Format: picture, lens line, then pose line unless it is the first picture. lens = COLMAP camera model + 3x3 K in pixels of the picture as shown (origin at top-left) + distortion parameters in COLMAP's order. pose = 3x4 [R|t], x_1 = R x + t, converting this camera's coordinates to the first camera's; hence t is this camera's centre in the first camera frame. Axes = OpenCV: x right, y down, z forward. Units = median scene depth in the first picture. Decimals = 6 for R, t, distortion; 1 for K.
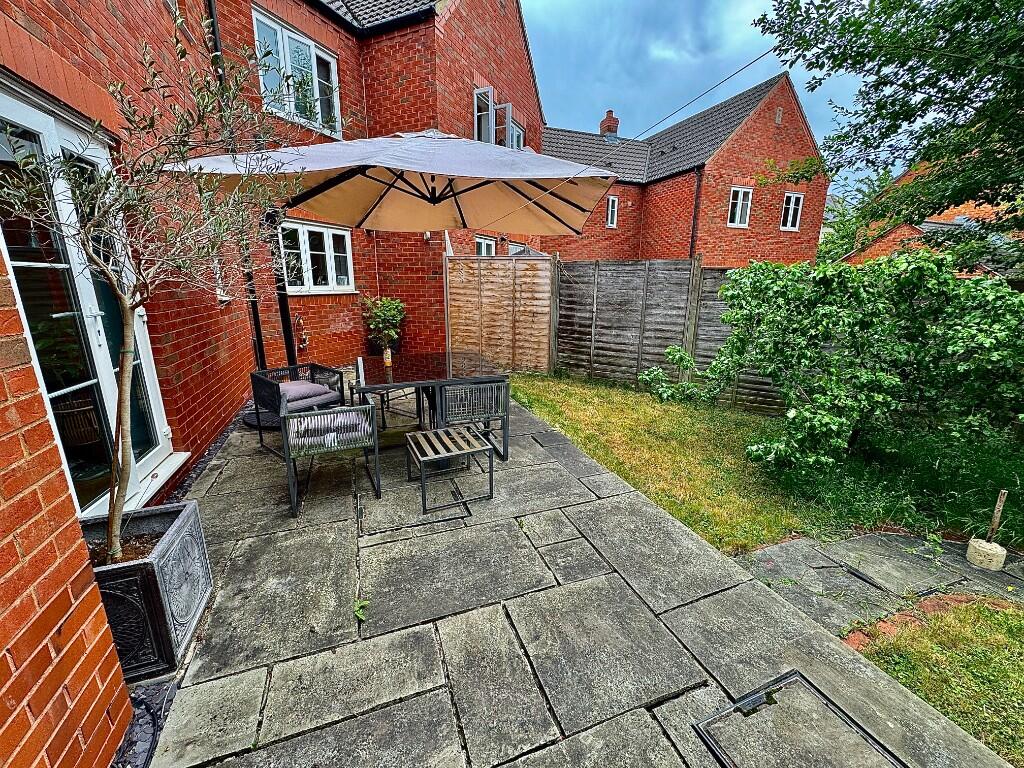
lens RADIAL K [[410.2, 0, 512.8], [0, 410.2, 382.6], [0, 0, 1]] dist [-0.004161, 0.000705]
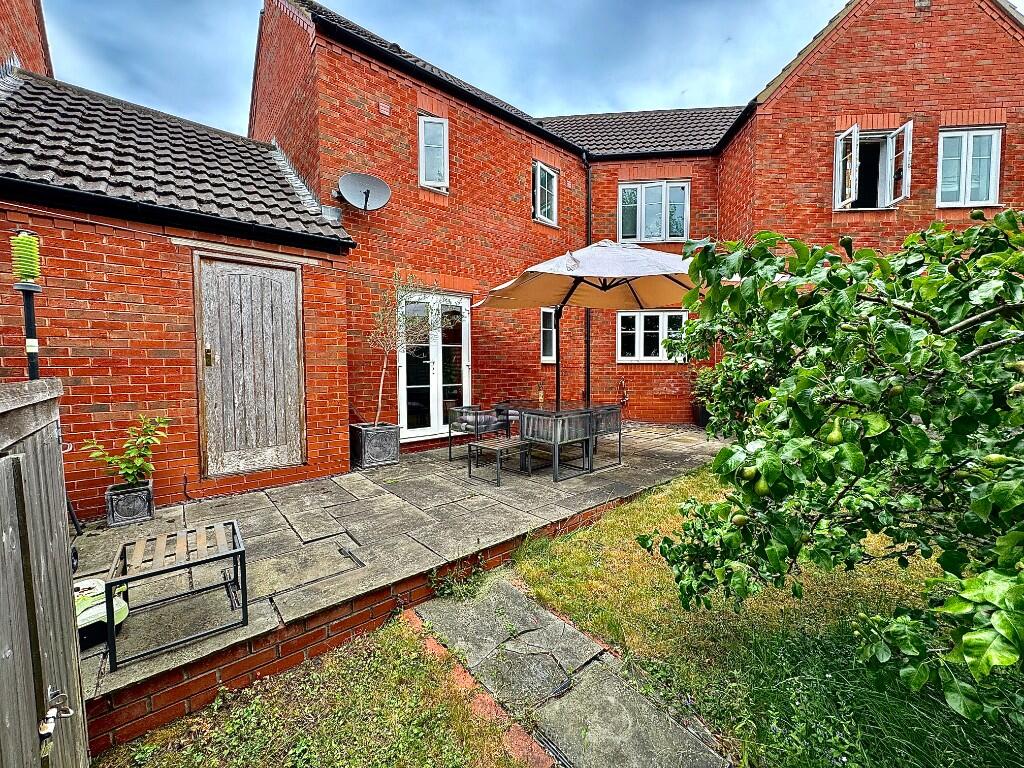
lens RADIAL K [[410.2, 0, 511.6], [0, 410.2, 384.7], [0, 0, 1]] dist [-0.004161, 0.000705]
pose [[0.330419, 0.044585, -0.942781, 1.009186], [-0.221821, 0.974573, -0.031654, -0.029448], [0.917398, 0.219588, 0.331907, 0.356154]]
